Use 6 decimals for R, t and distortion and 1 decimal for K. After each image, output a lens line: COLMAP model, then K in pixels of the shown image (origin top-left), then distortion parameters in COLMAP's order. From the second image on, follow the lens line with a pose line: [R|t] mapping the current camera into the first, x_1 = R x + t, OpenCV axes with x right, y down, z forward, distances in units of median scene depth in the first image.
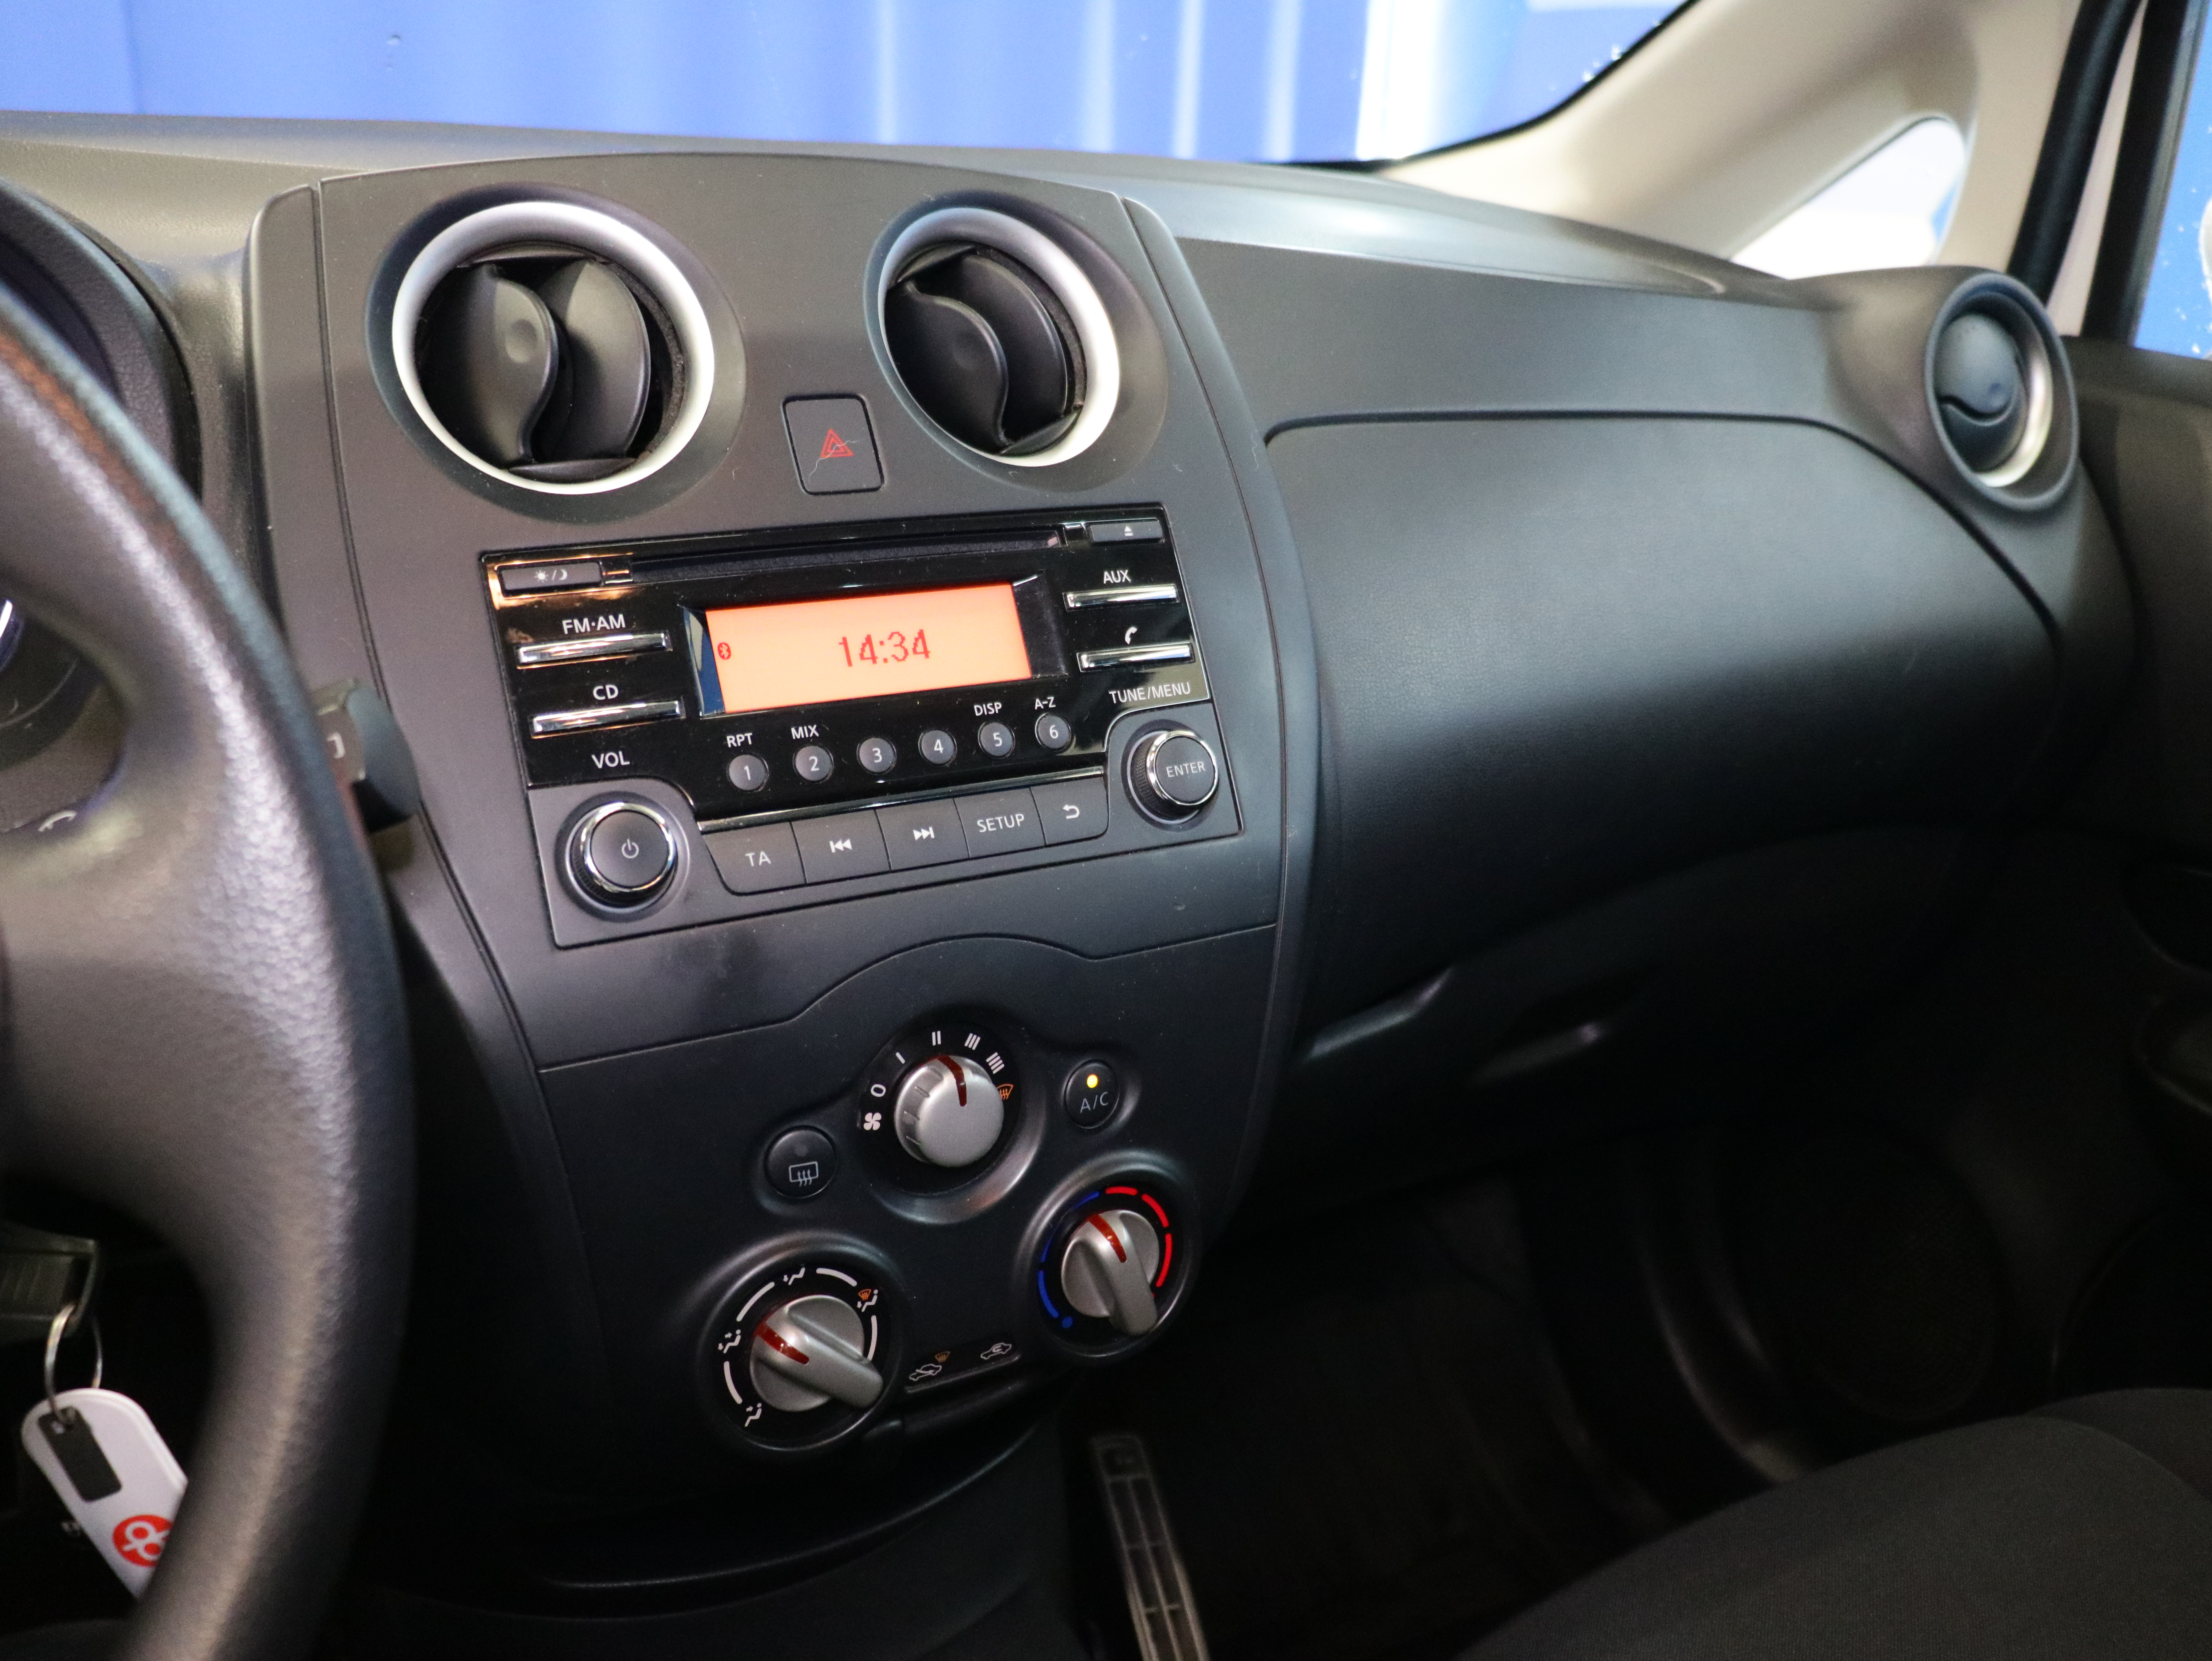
lens RADIAL K [[1987.3, 0, 1100.7], [0, 1987.3, 835.9], [0, 0, 1]] dist [-0.035173, 0.063483]
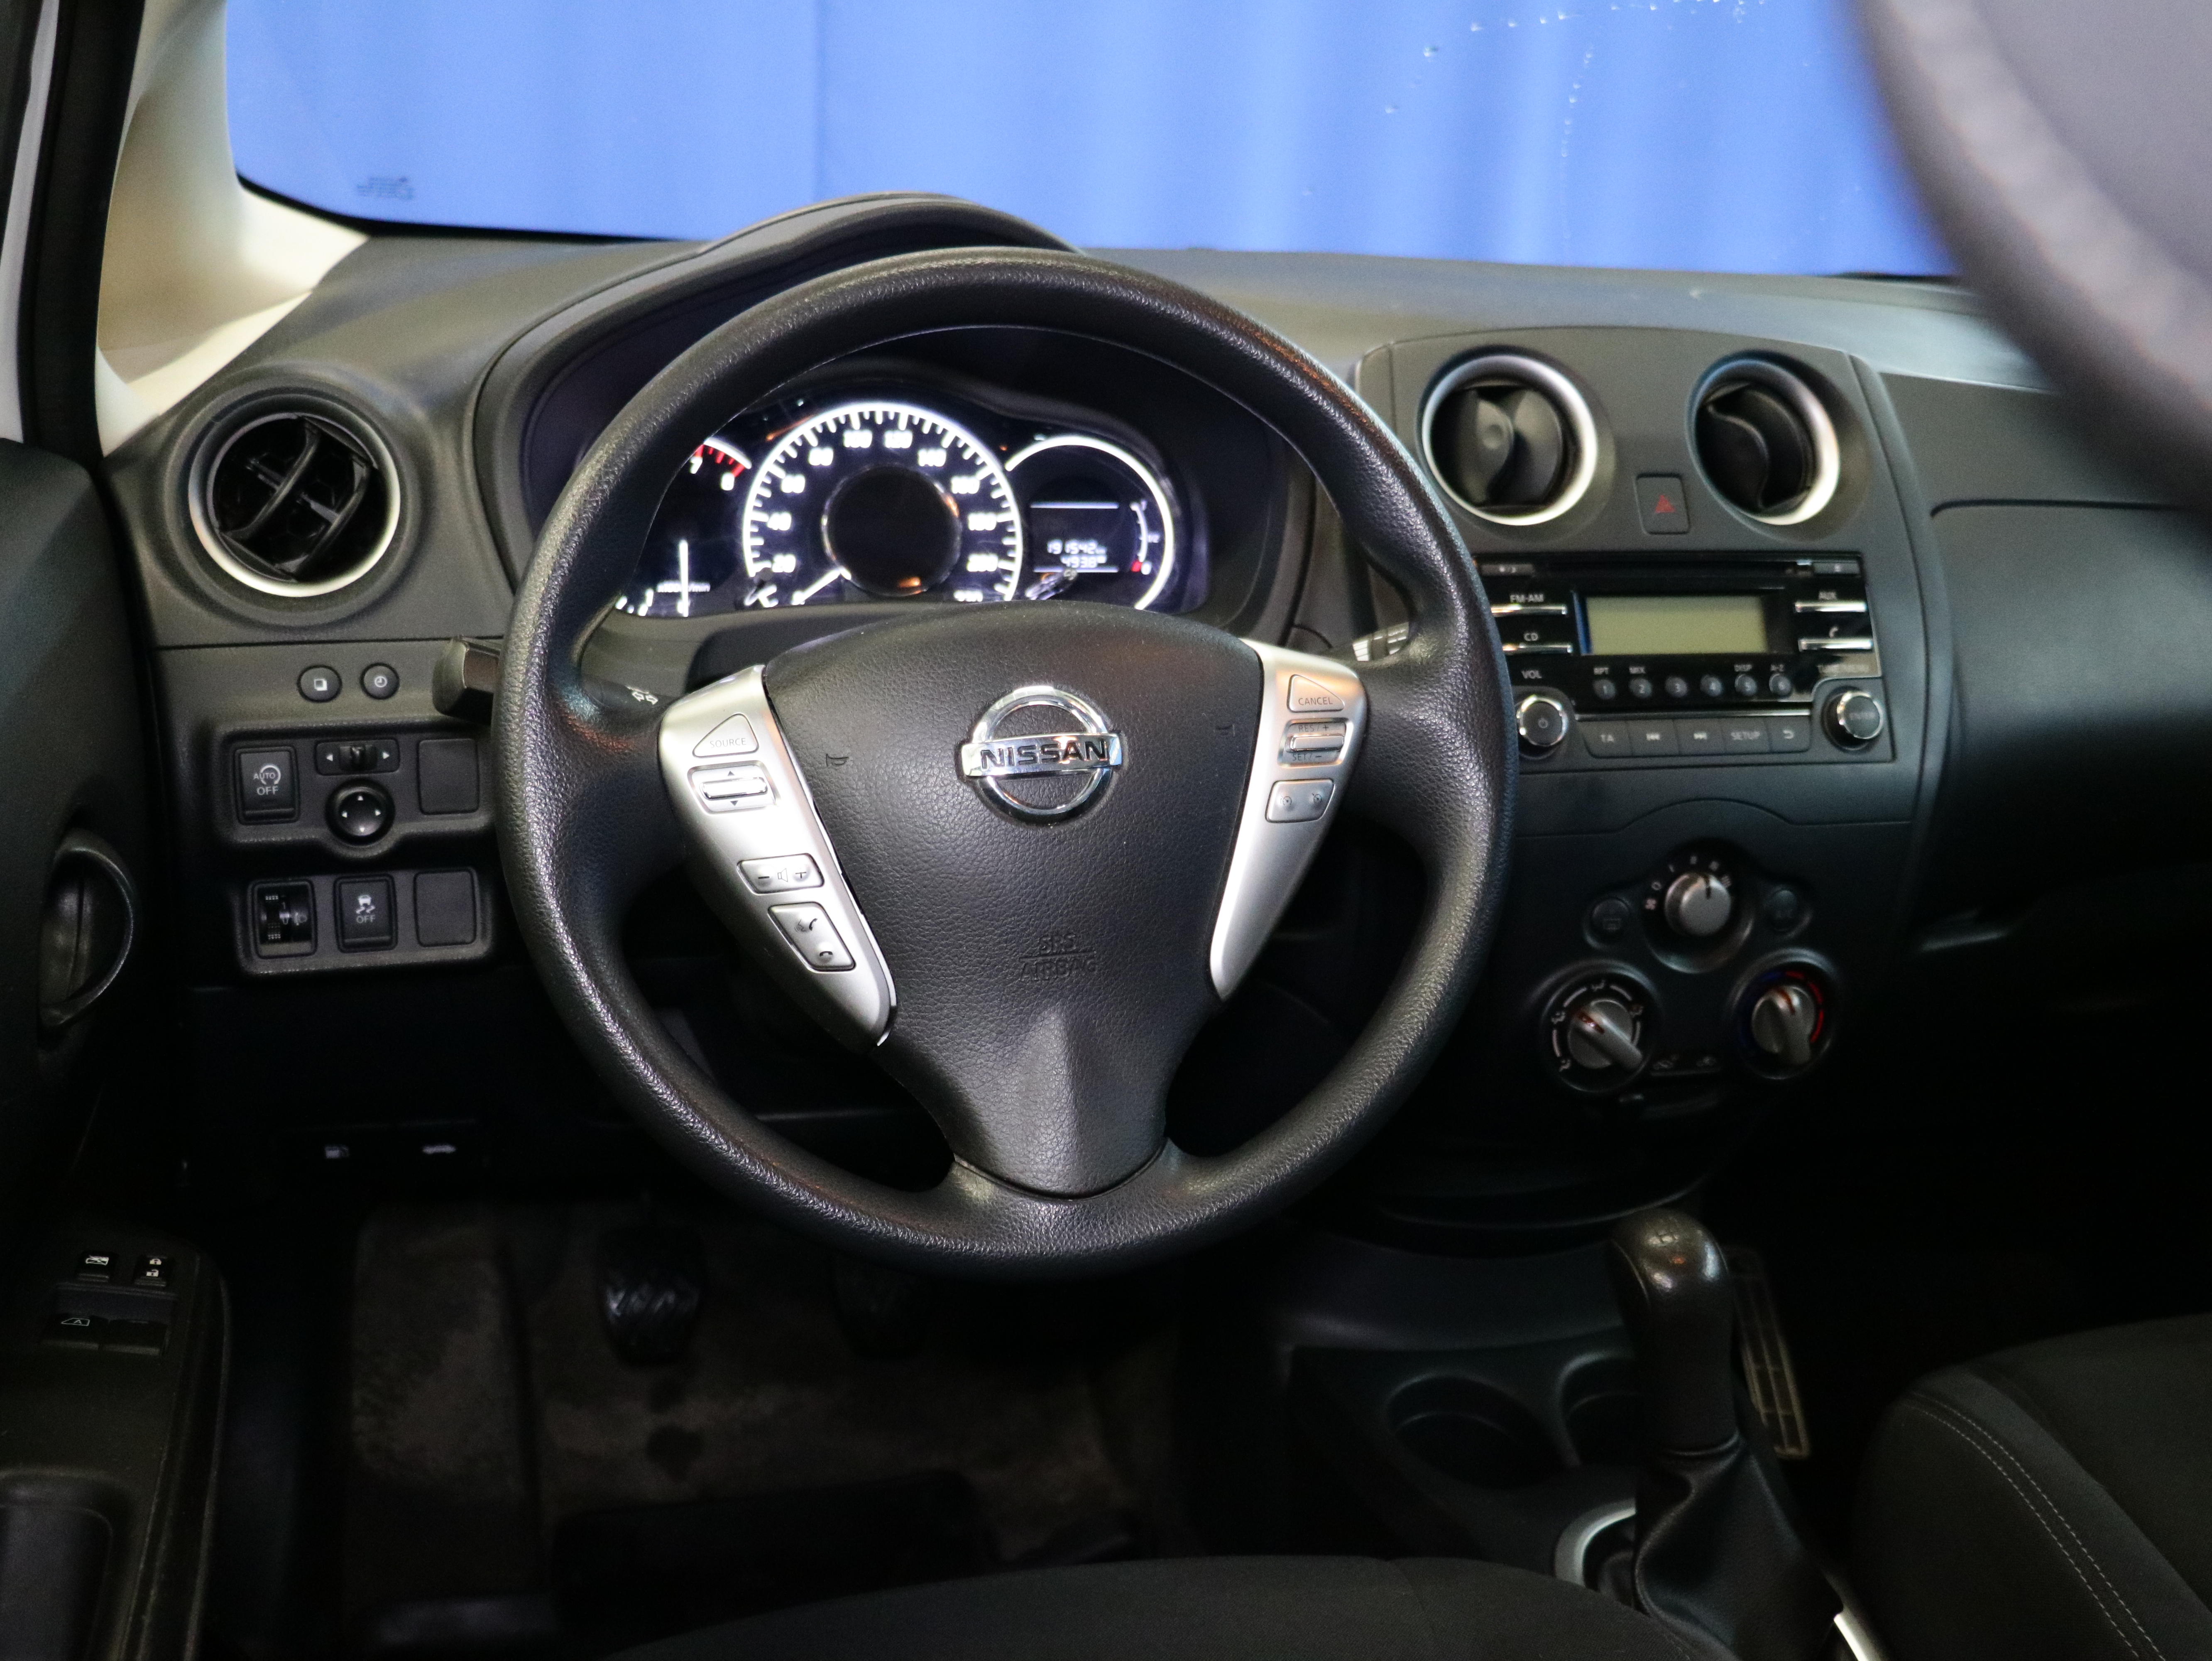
lens RADIAL K [[2341.4, 0, 1094.3], [0, 2341.4, 821.9], [0, 0, 1]] dist [-0.020483, 0.000000]
pose [[0.965984, 0.093846, -0.240971, -0.098700], [-0.103263, 0.994295, -0.026725, 0.174428], [0.237088, 0.050699, 0.970164, -1.030244]]
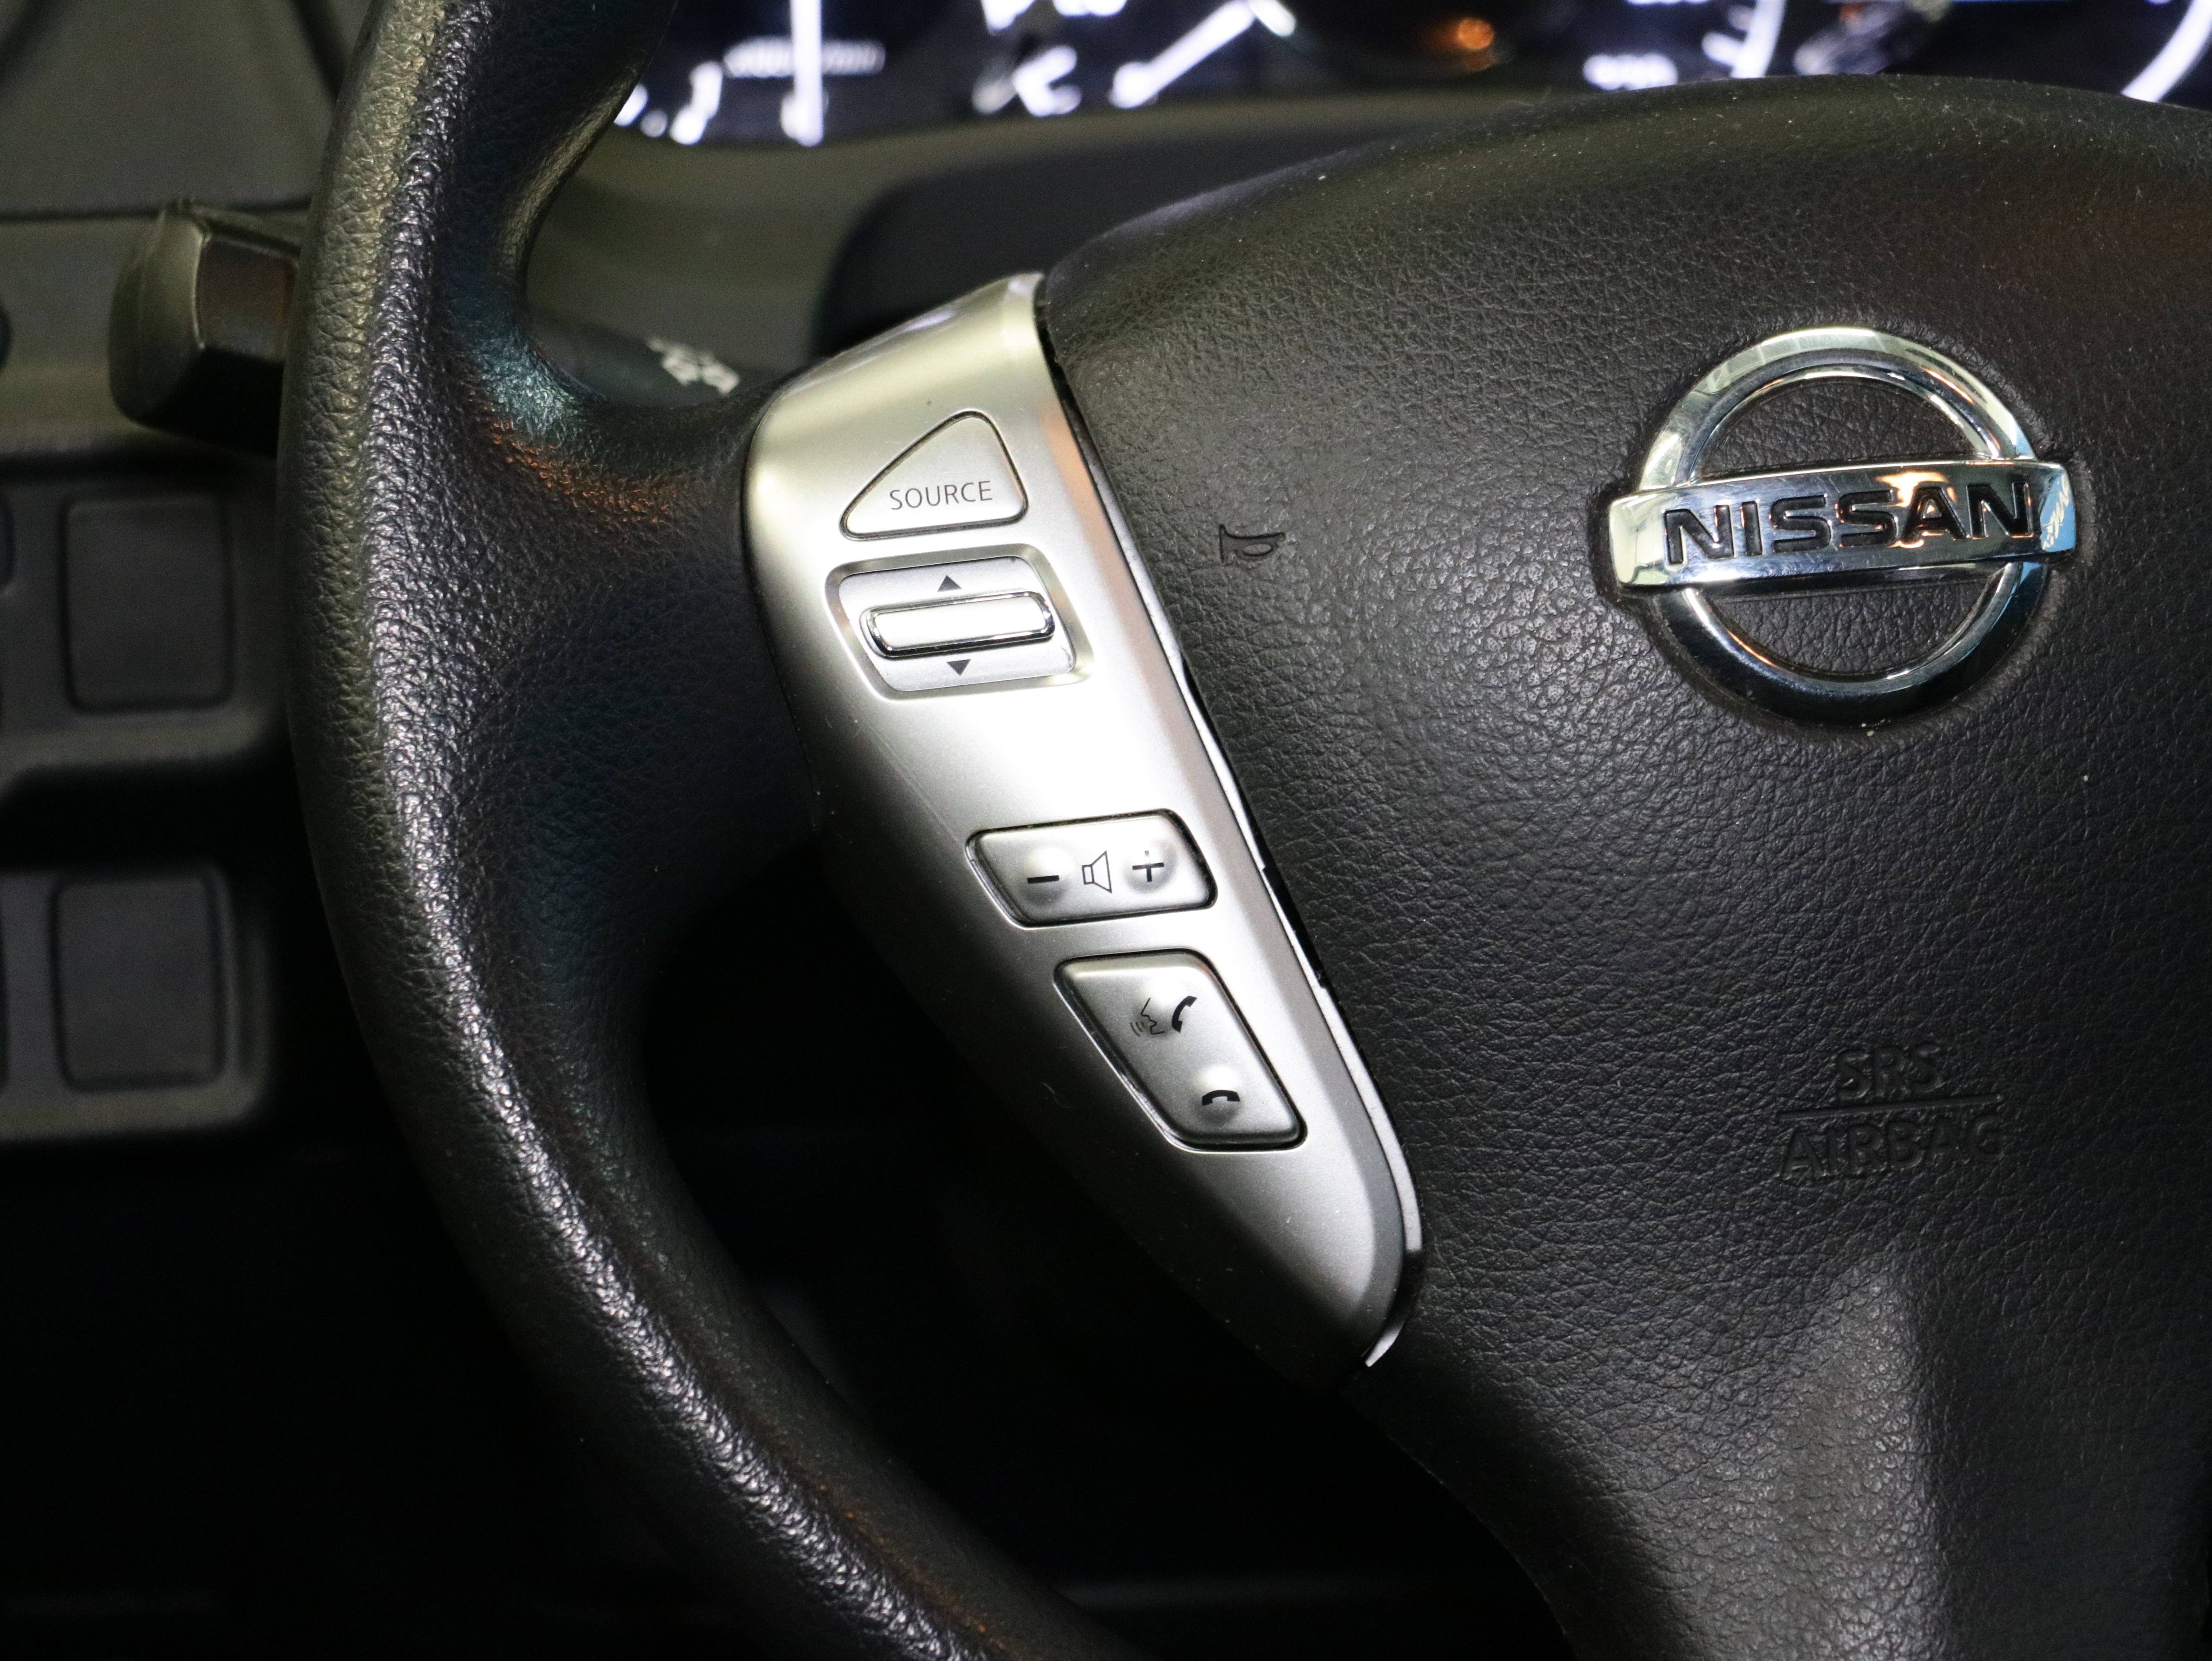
lens RADIAL K [[7170.8, 0, 1109.5], [0, 7170.8, 821.0], [0, 0, 1]] dist [0.007587, 0.000000]
pose [[0.927874, 0.093352, -0.361020, -0.069028], [-0.103444, 0.994597, -0.008684, 0.190755], [0.358259, 0.045403, 0.932518, -1.116351]]
